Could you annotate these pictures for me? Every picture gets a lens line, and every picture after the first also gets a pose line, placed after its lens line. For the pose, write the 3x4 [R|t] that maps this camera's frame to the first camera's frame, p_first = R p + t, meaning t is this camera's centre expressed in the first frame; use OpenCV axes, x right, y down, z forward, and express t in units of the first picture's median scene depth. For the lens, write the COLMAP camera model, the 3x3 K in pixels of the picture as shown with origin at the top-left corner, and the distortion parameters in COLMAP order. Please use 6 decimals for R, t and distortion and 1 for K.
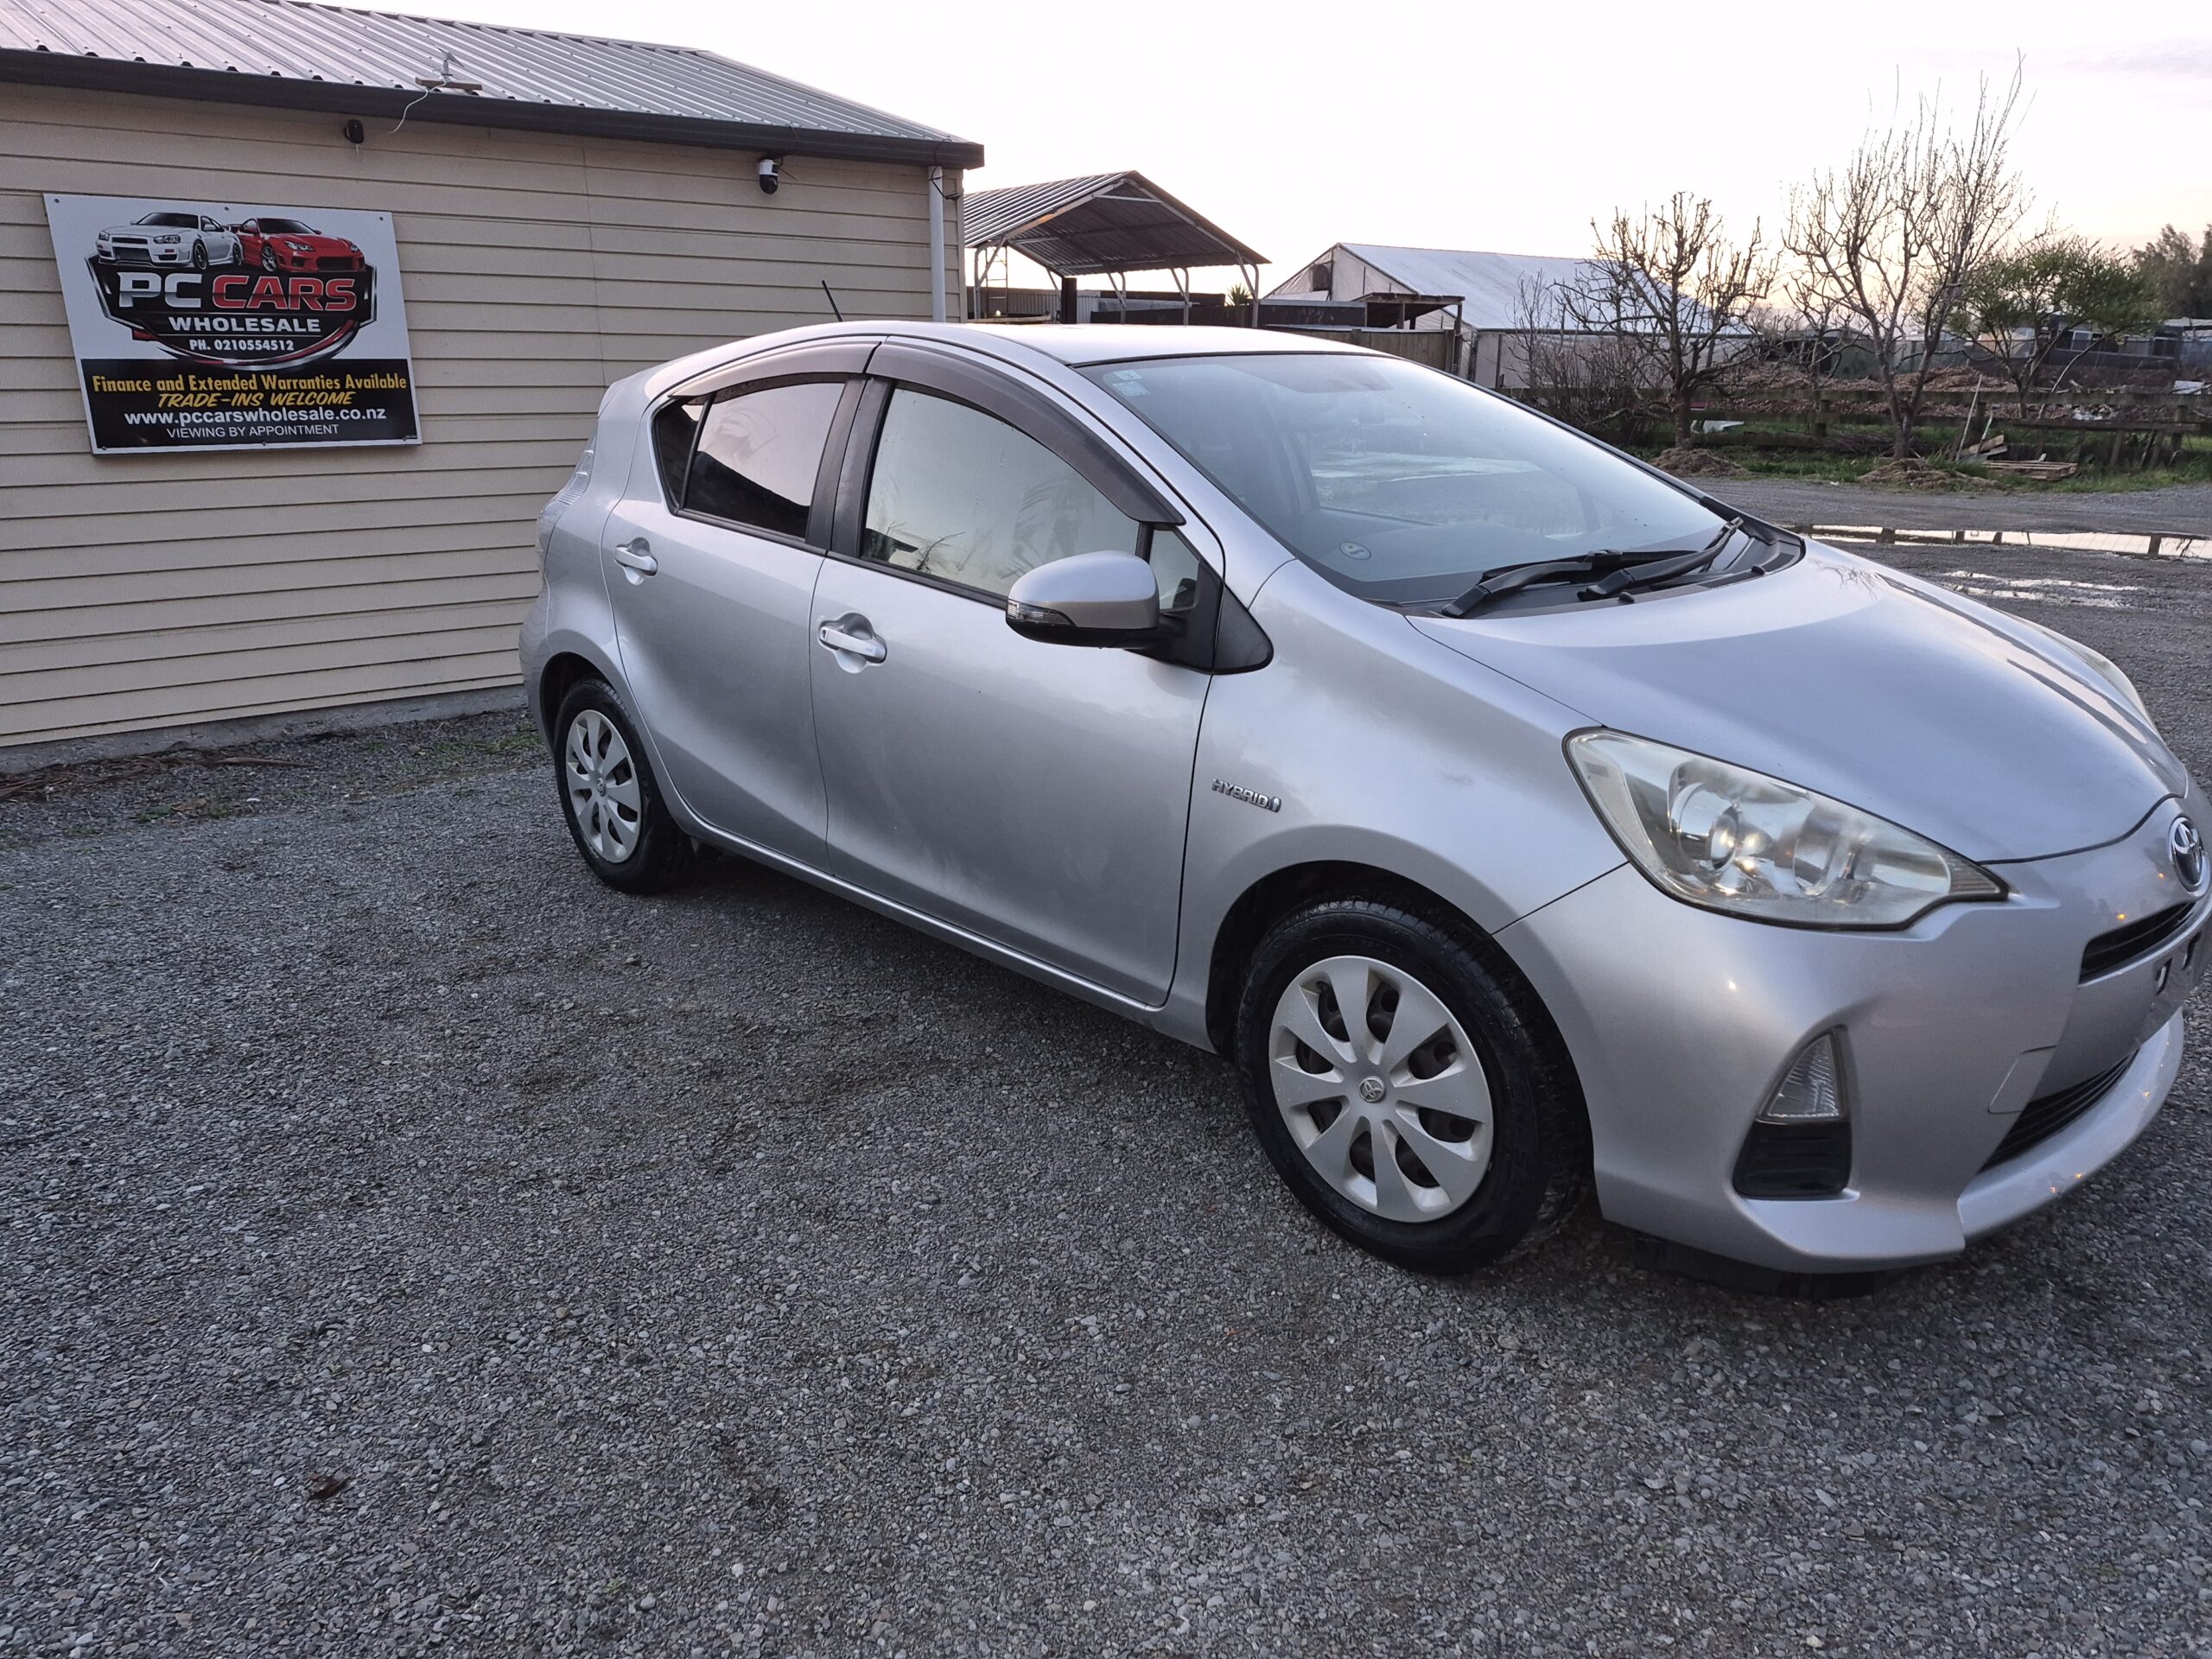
lens RADIAL K [[1538.4, 0, 1100.1], [0, 1538.4, 822.9], [0, 0, 1]] dist [0.046023, -0.040604]
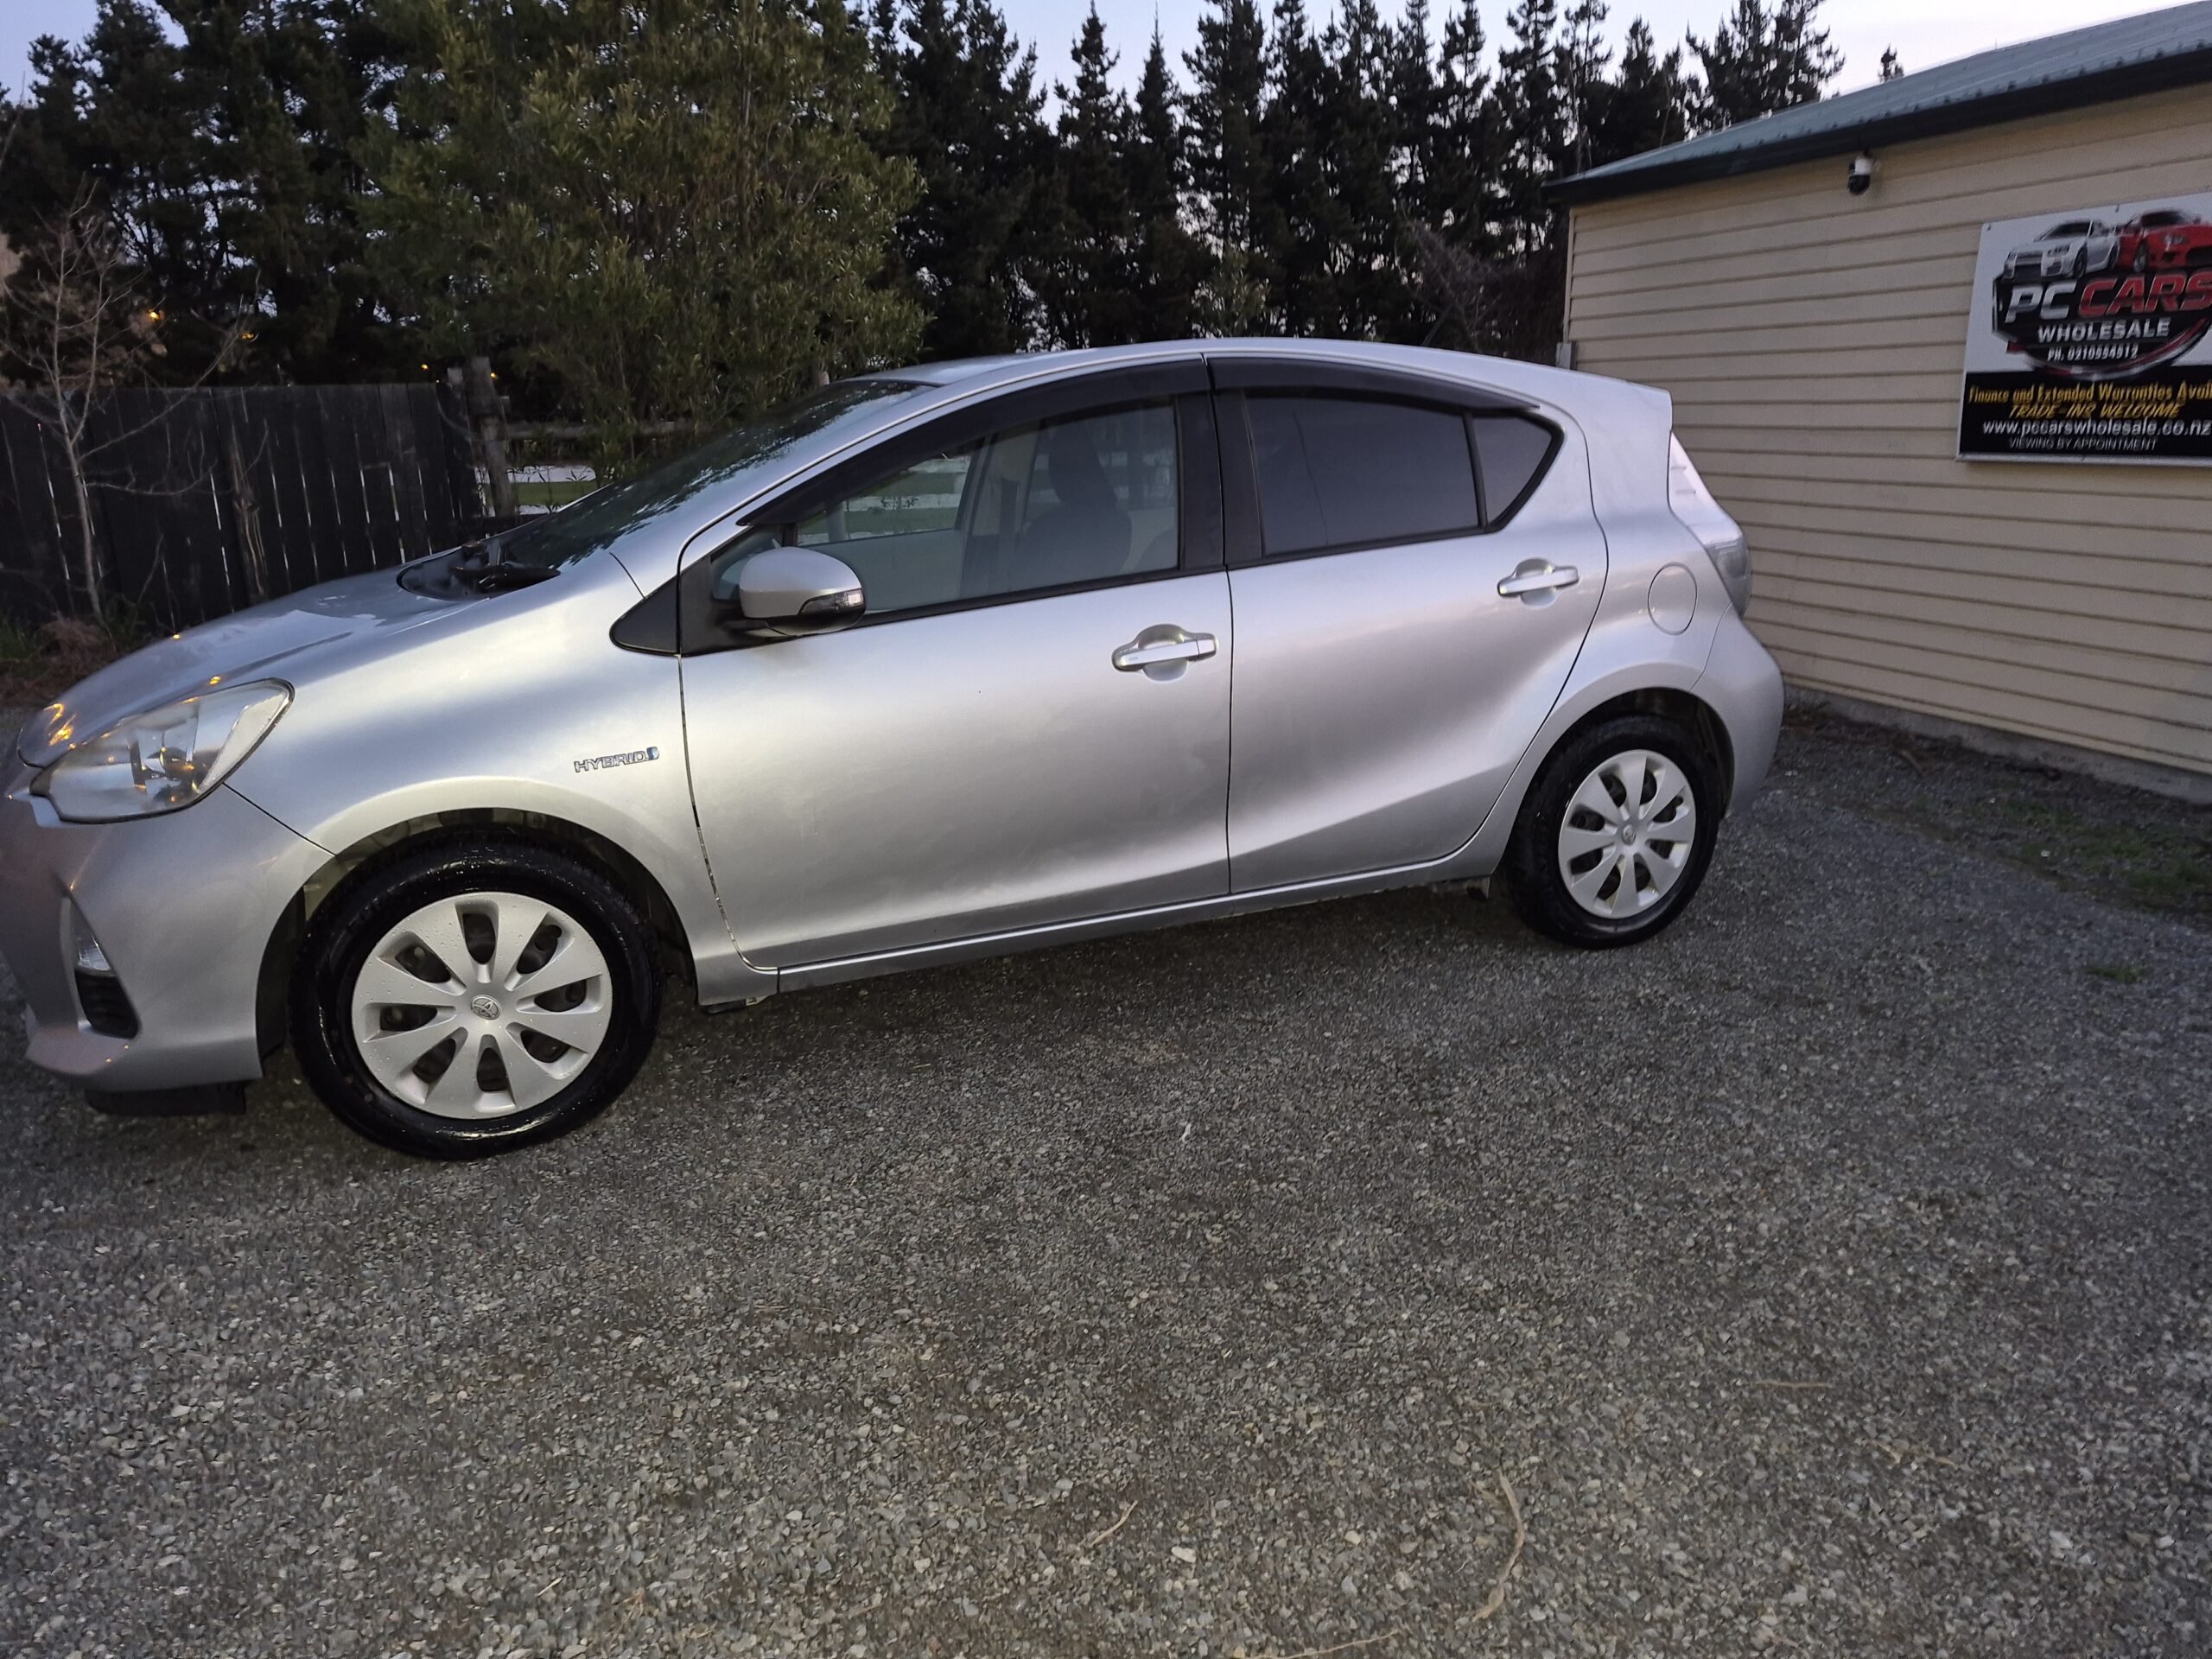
lens RADIAL K [[1532.3, 0, 1113.6], [0, 1532.3, 813.4], [0, 0, 1]] dist [0.051217, -0.045217]
pose [[-0.334885, 0.249966, -0.908498, 0.603461], [-0.248297, 0.906682, 0.340992, -0.237379], [0.908956, 0.339771, -0.241569, 0.816243]]
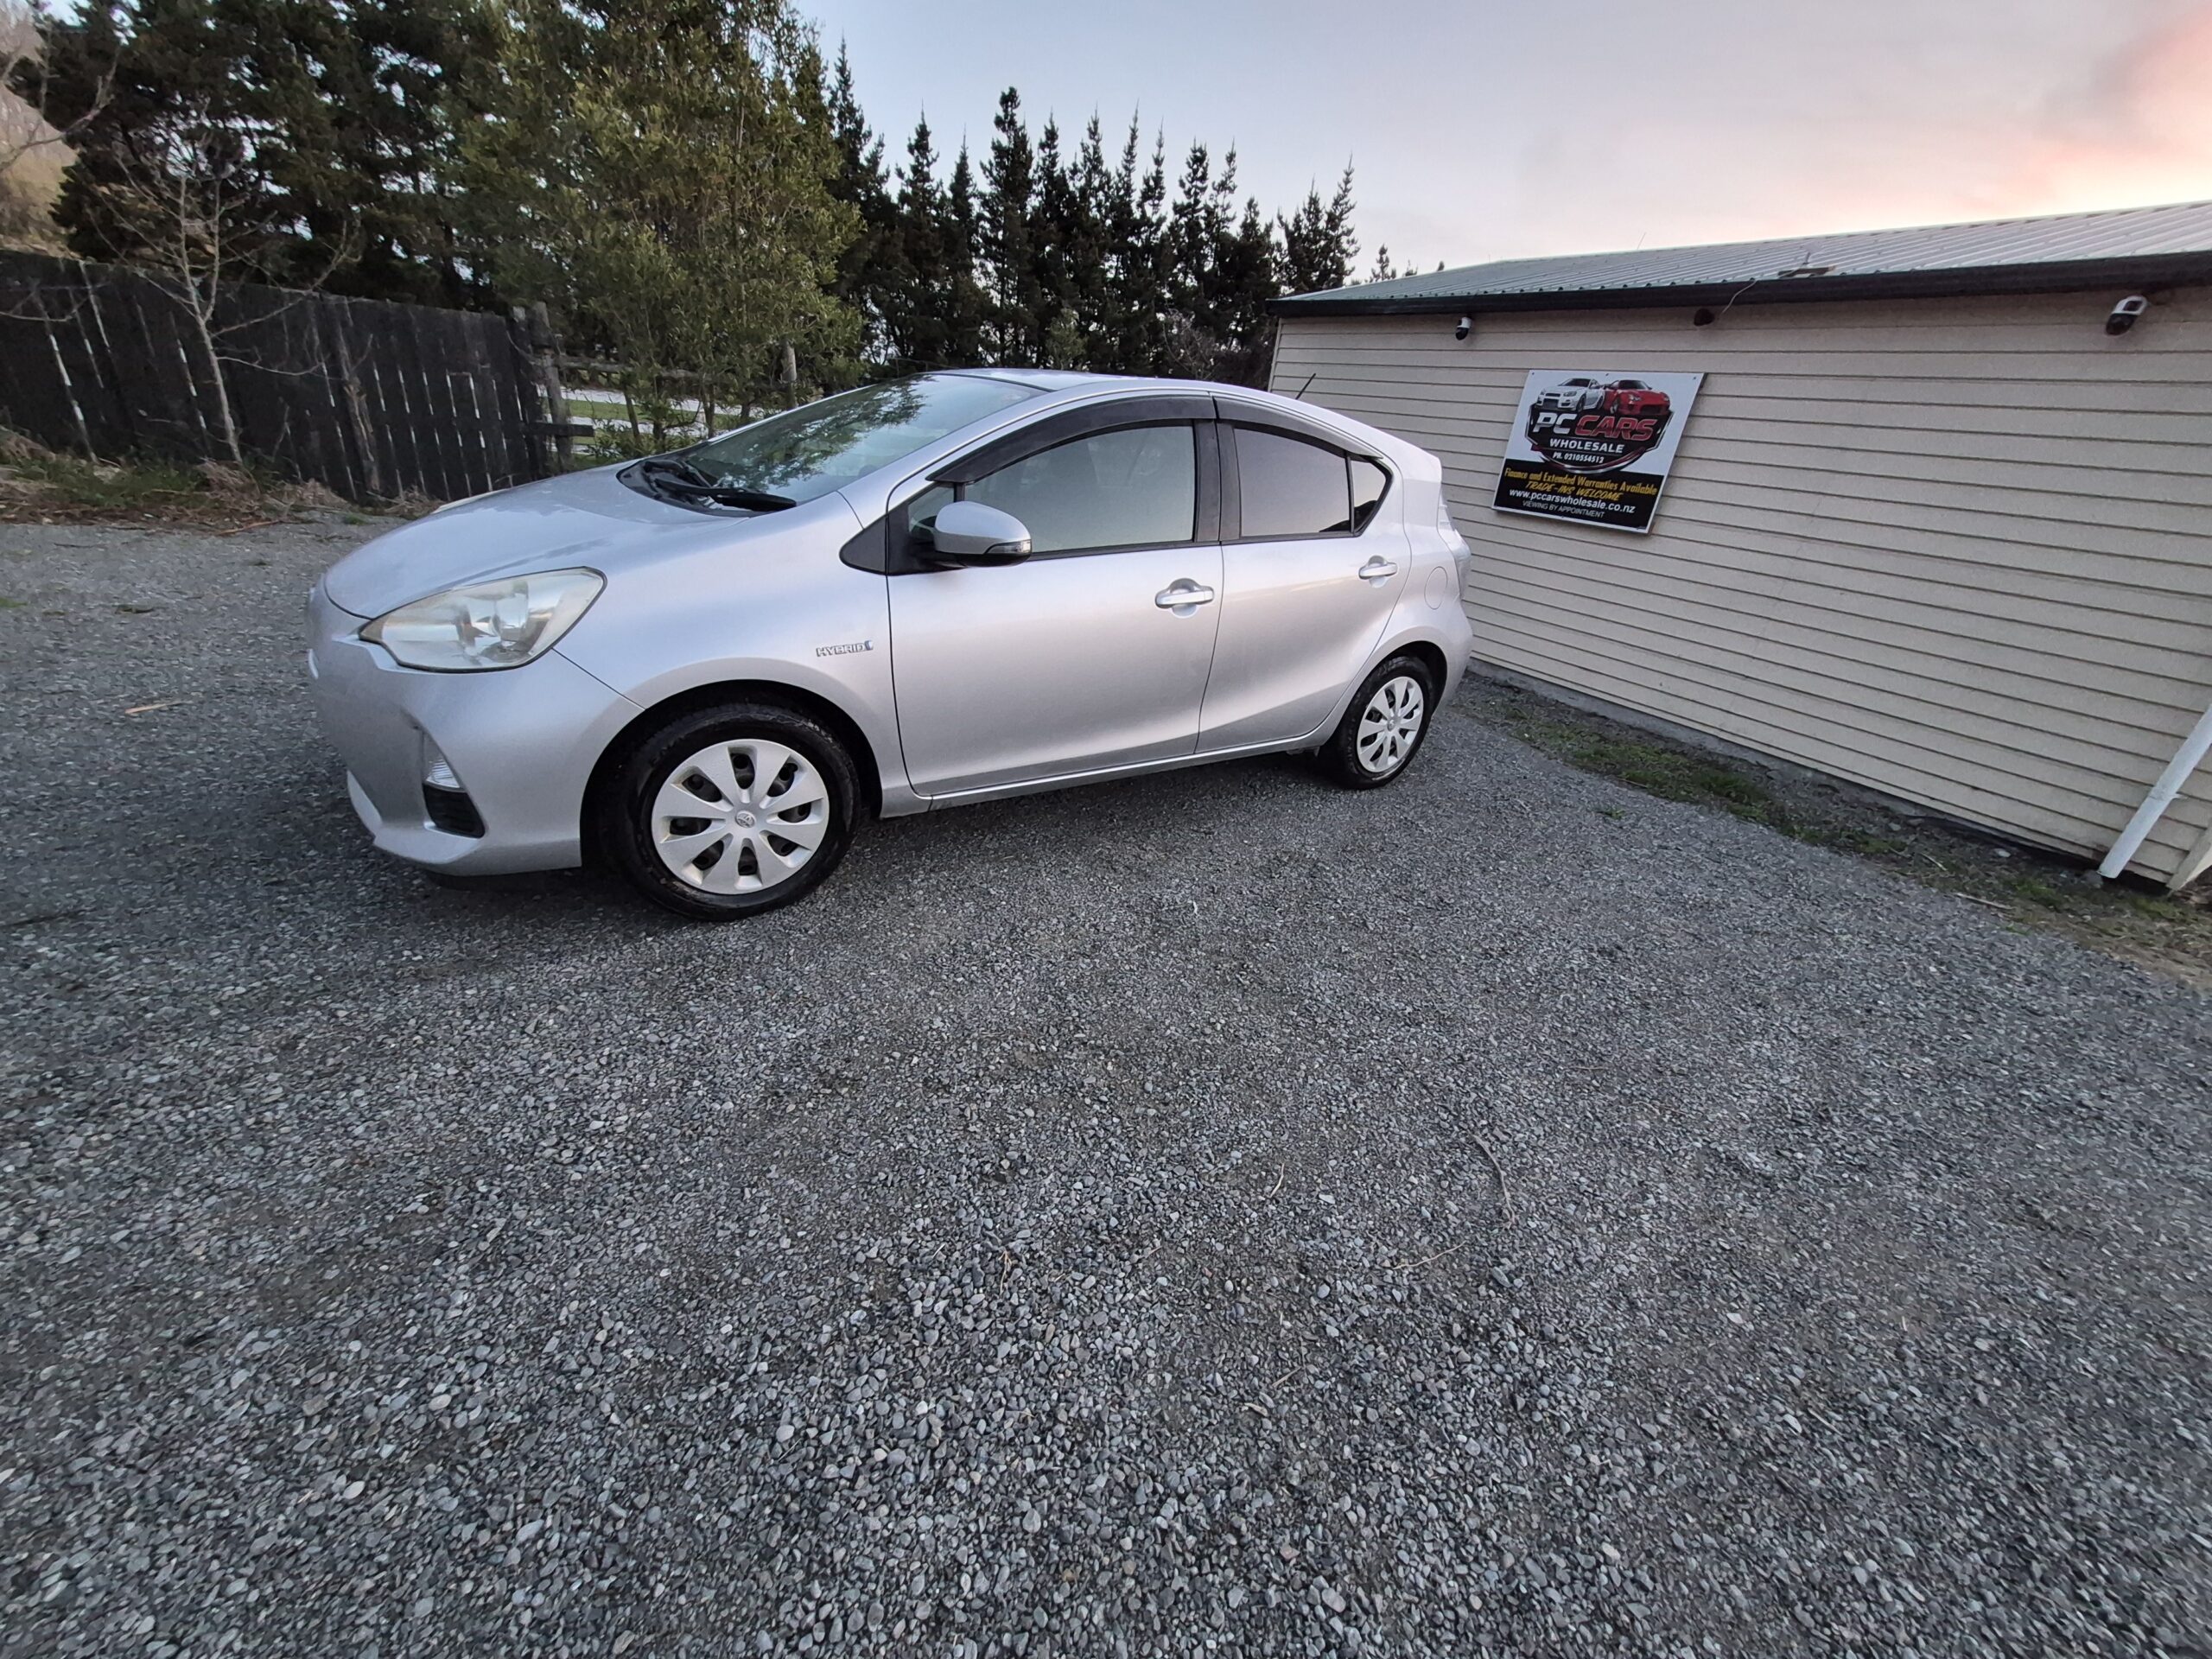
lens RADIAL K [[866.6, 0, 1109.1], [0, 866.6, 822.0], [0, 0, 1]] dist [-0.001337, 0.003098]
pose [[-0.143122, 0.406217, -0.902499, 0.571754], [-0.385236, 0.817105, 0.428873, -0.197555], [0.911652, 0.409056, 0.039544, 0.683968]]
